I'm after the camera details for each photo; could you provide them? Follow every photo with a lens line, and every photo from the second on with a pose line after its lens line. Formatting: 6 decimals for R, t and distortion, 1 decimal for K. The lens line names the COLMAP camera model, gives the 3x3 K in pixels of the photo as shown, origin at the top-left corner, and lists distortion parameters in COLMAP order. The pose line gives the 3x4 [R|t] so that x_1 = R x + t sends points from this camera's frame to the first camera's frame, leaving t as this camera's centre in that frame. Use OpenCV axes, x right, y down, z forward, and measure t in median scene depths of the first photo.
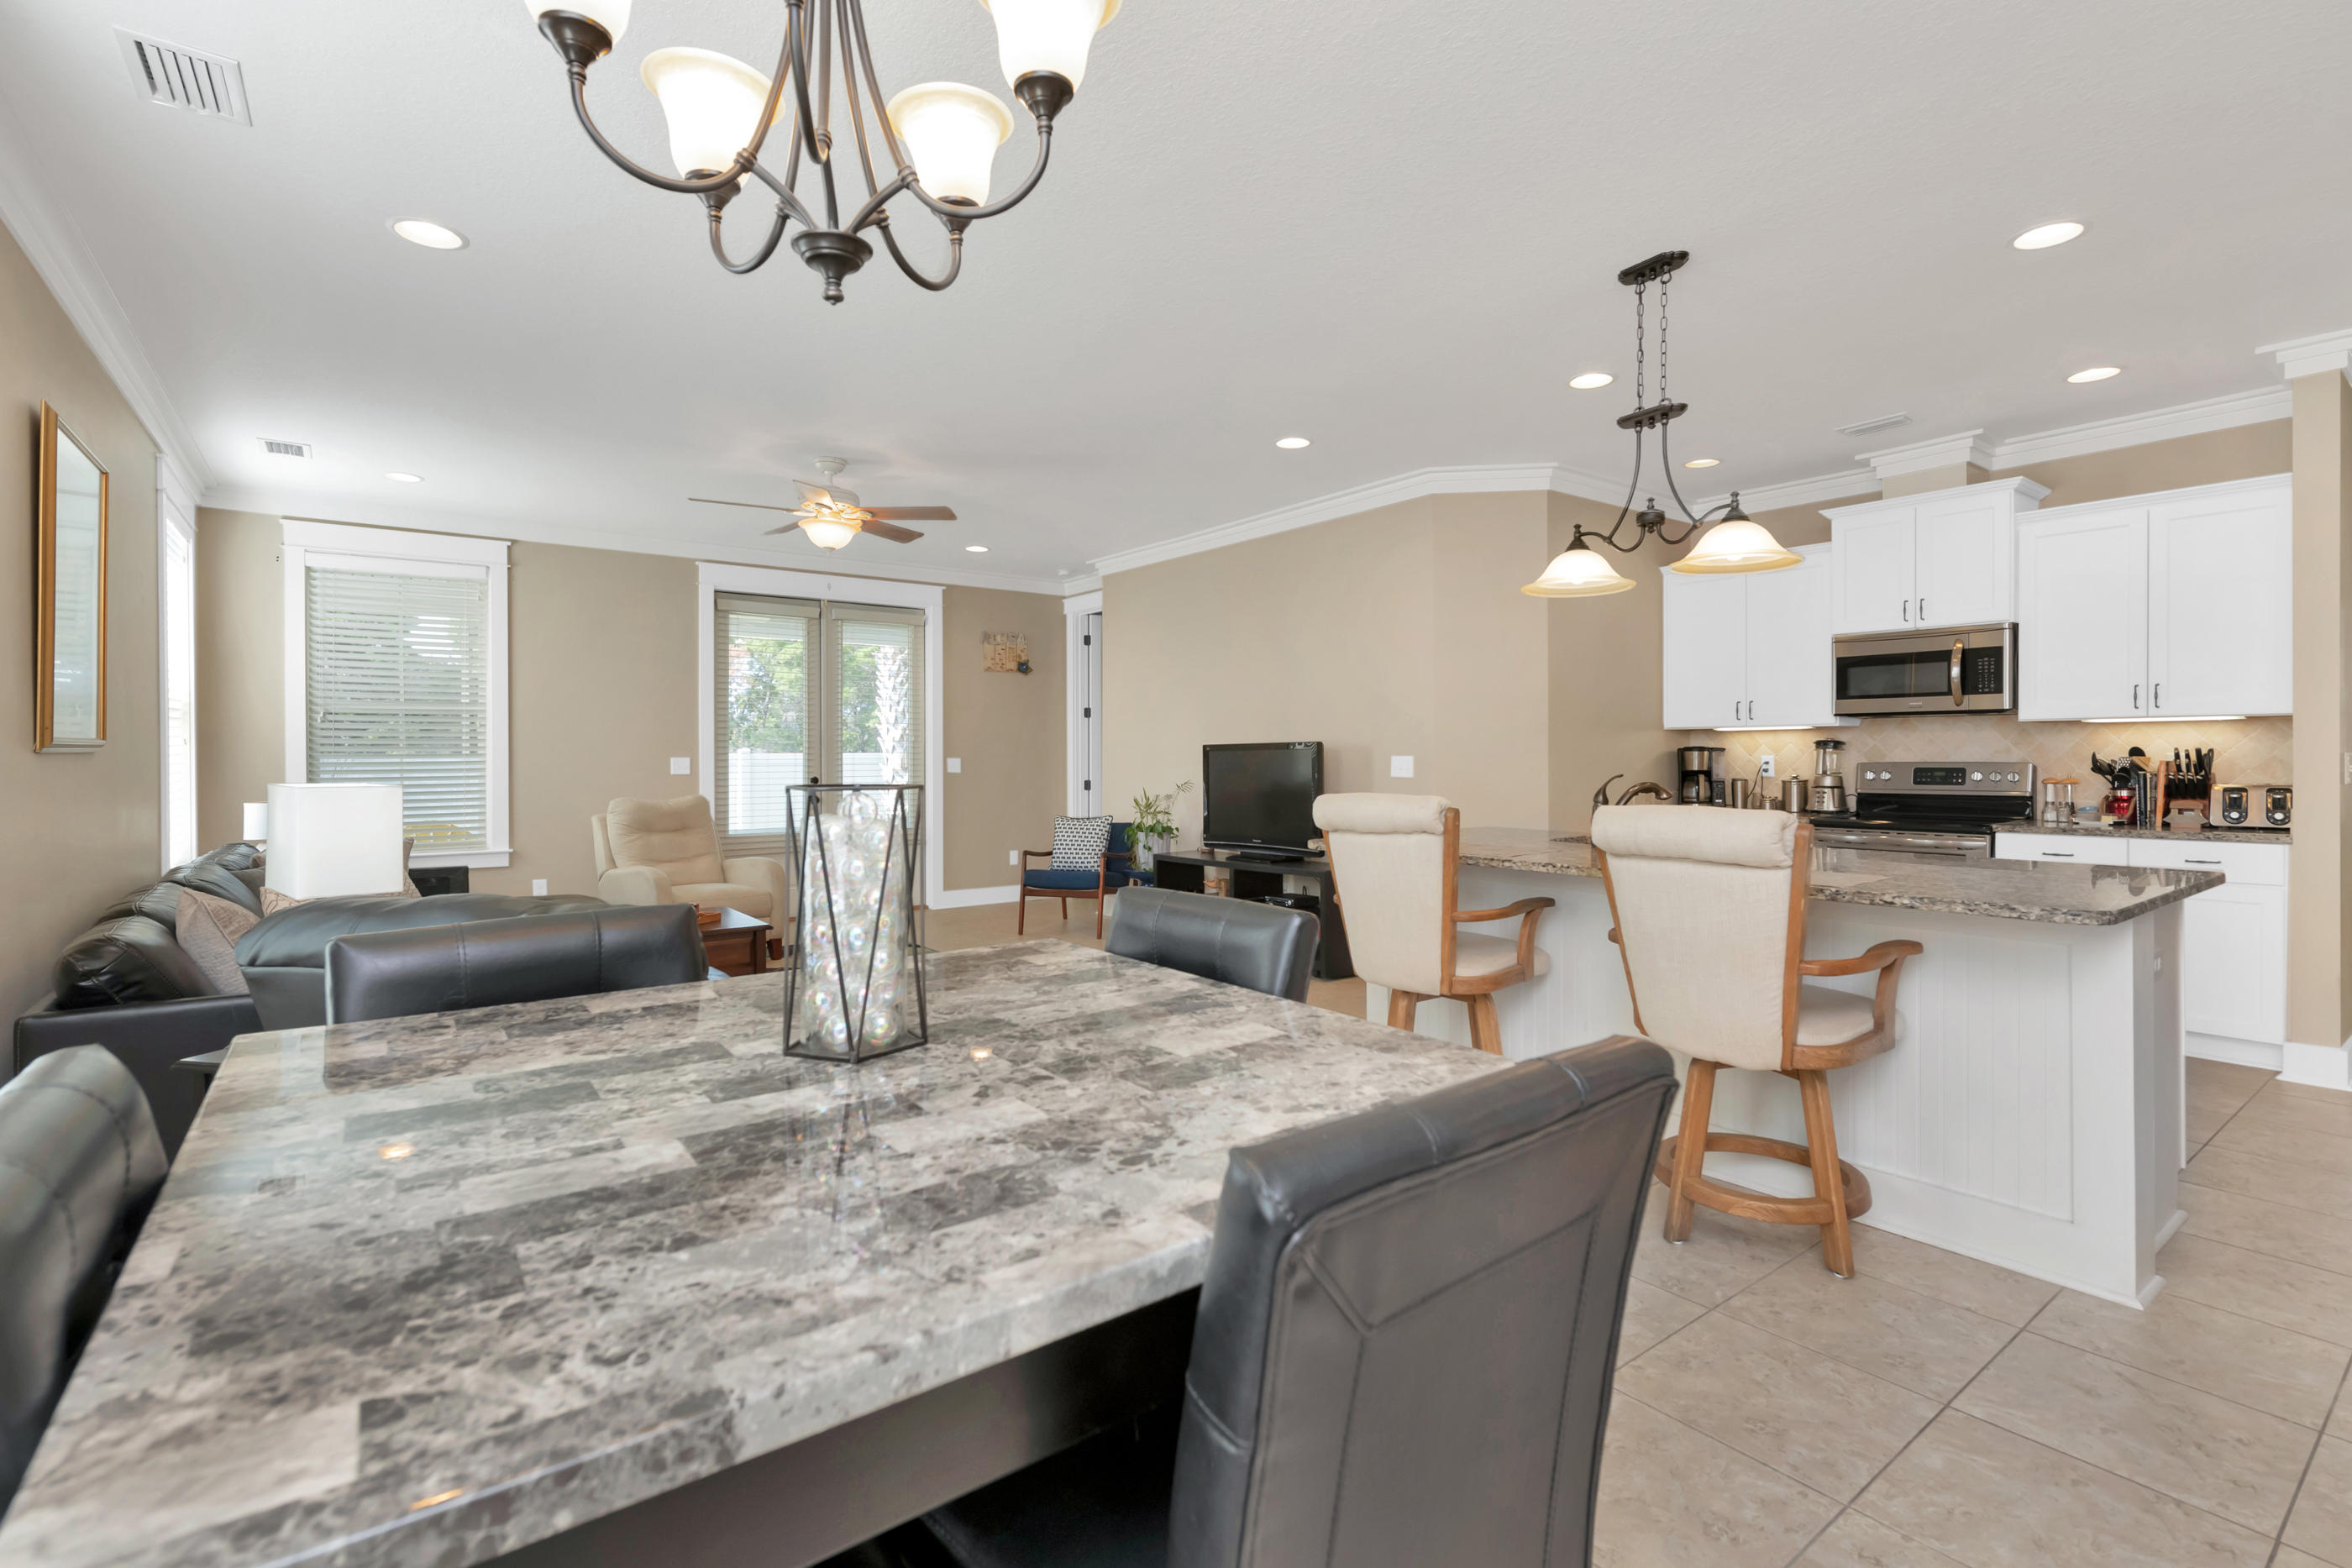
lens RADIAL K [[1076.2, 0, 1181.5], [0, 1076.2, 786.8], [0, 0, 1]] dist [0.005303, -0.000633]
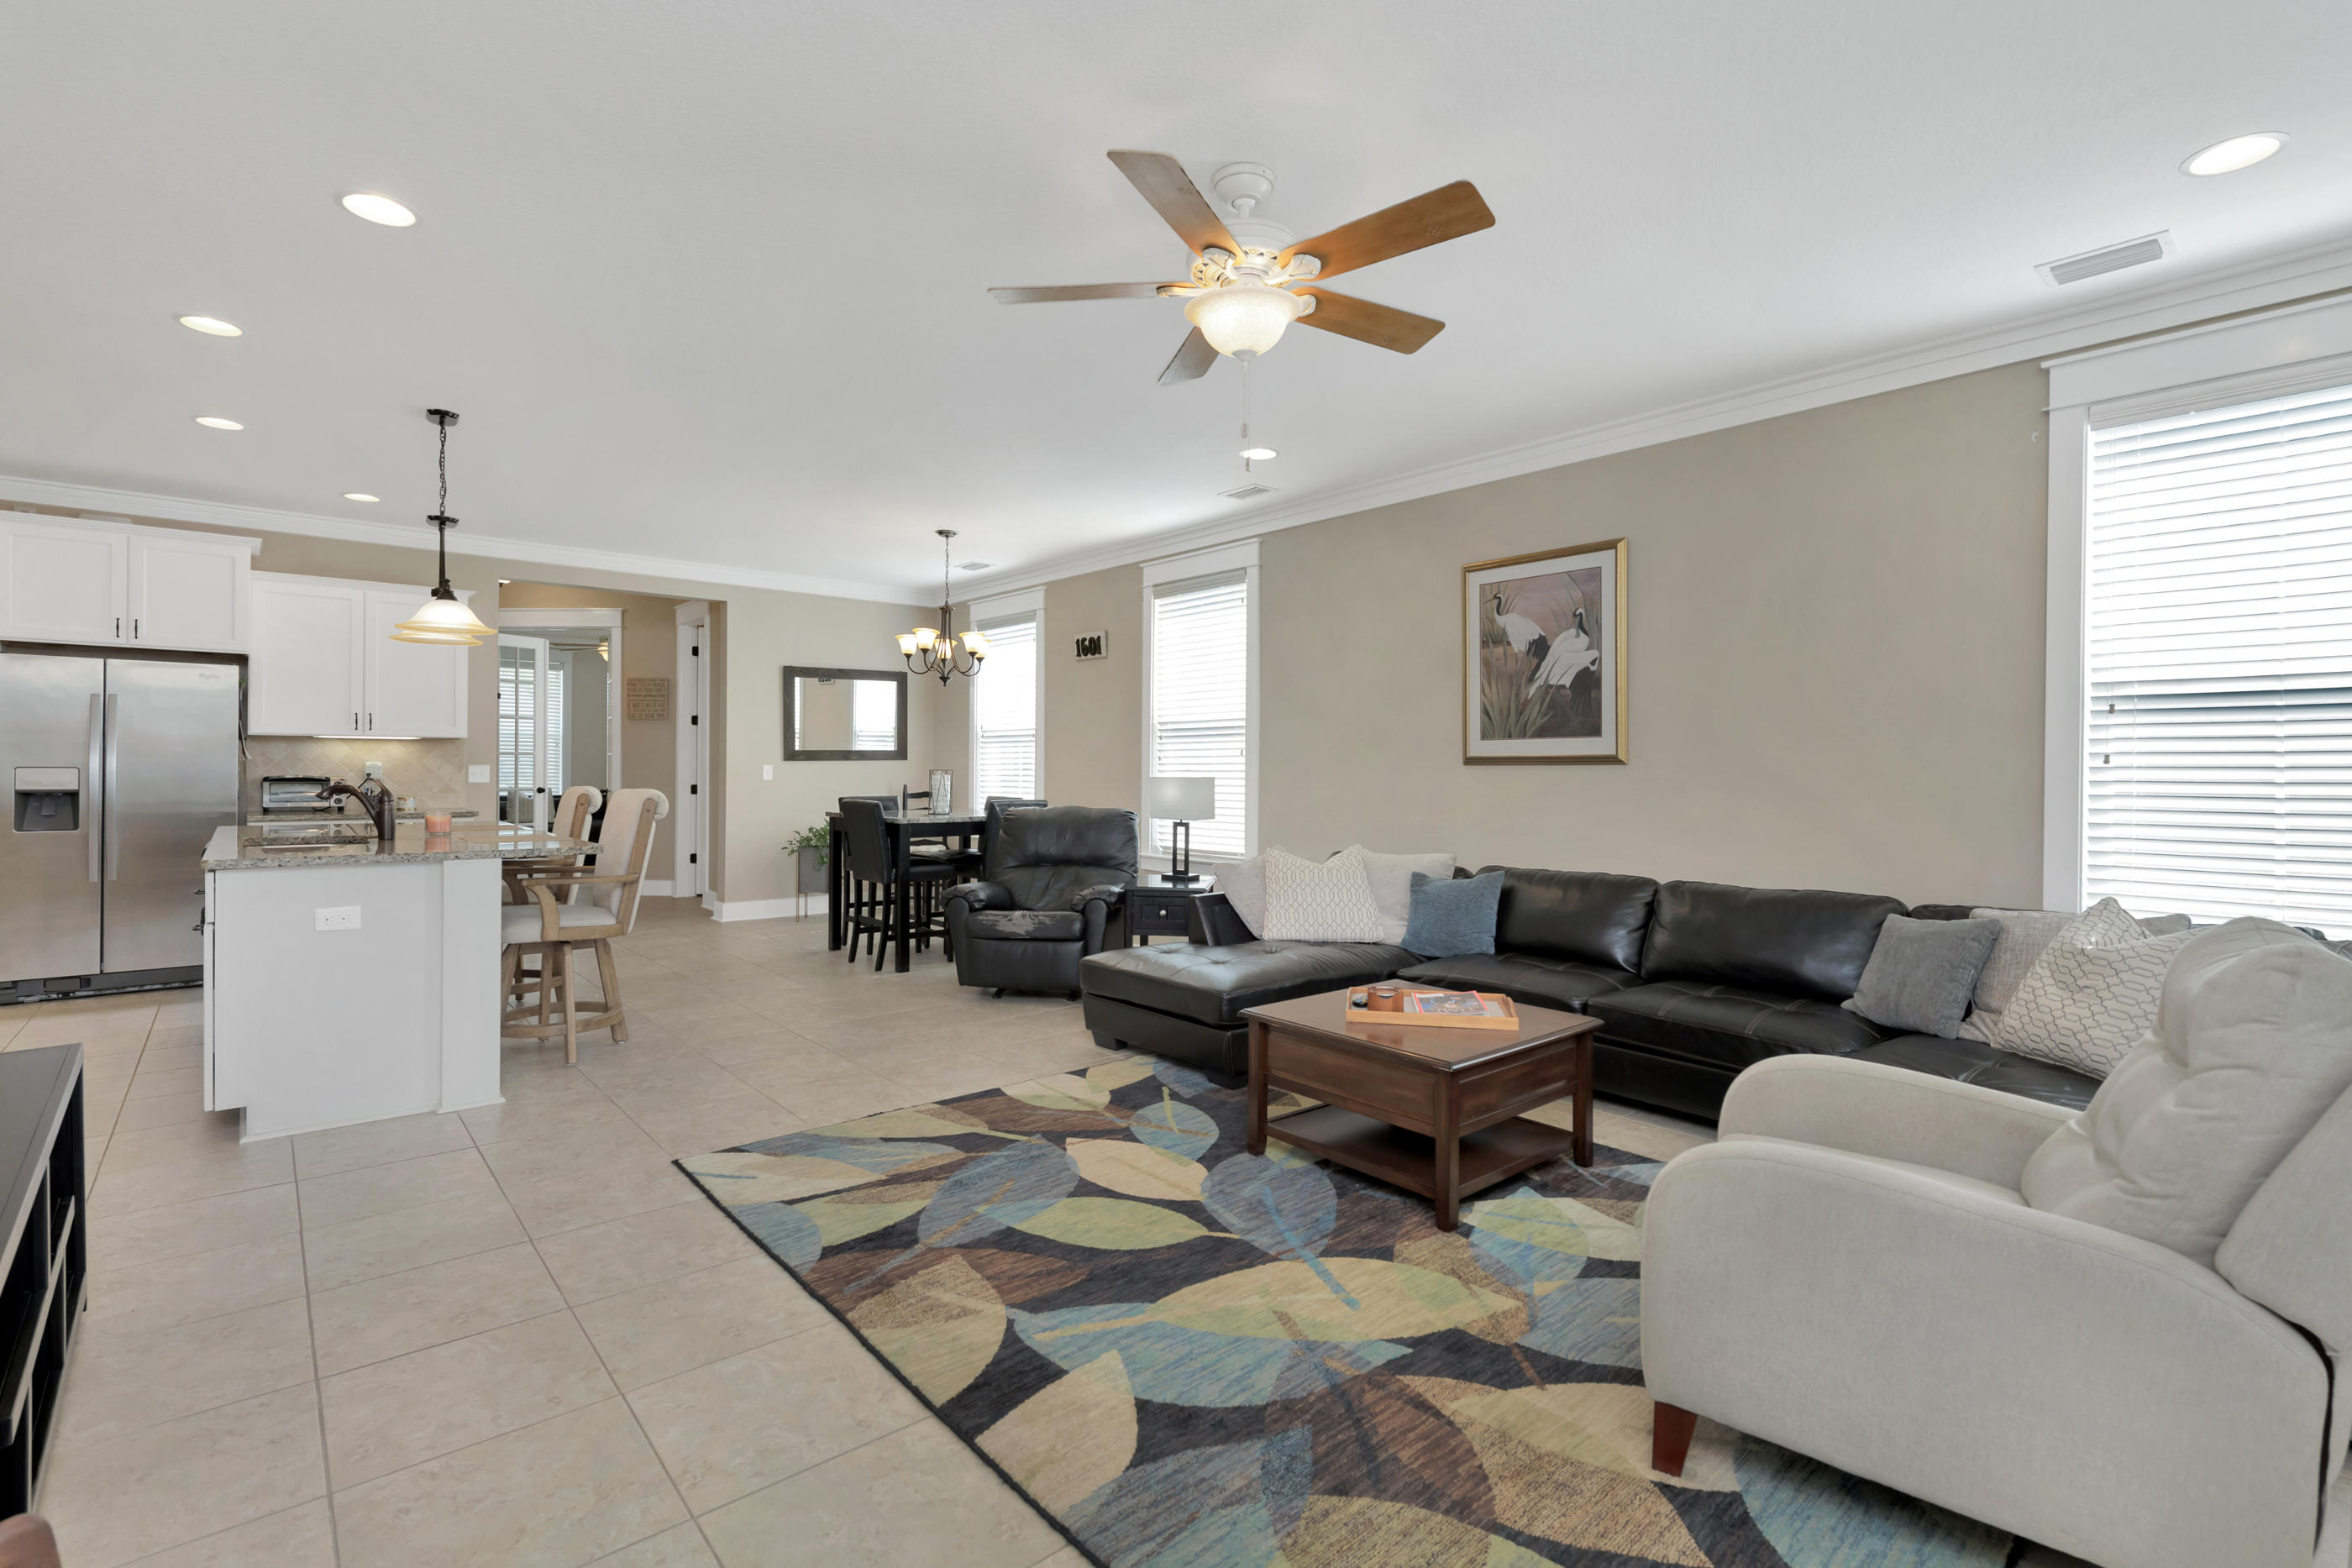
lens RADIAL K [[1076.2, 0, 1168.8], [0, 1076.2, 773.0], [0, 0, 1]] dist [0.005303, -0.000633]
pose [[-0.998202, -0.008882, -0.059276, -0.265424], [-0.010825, 0.999412, 0.032537, -0.039753], [0.058953, 0.033121, -0.997711, 1.548738]]
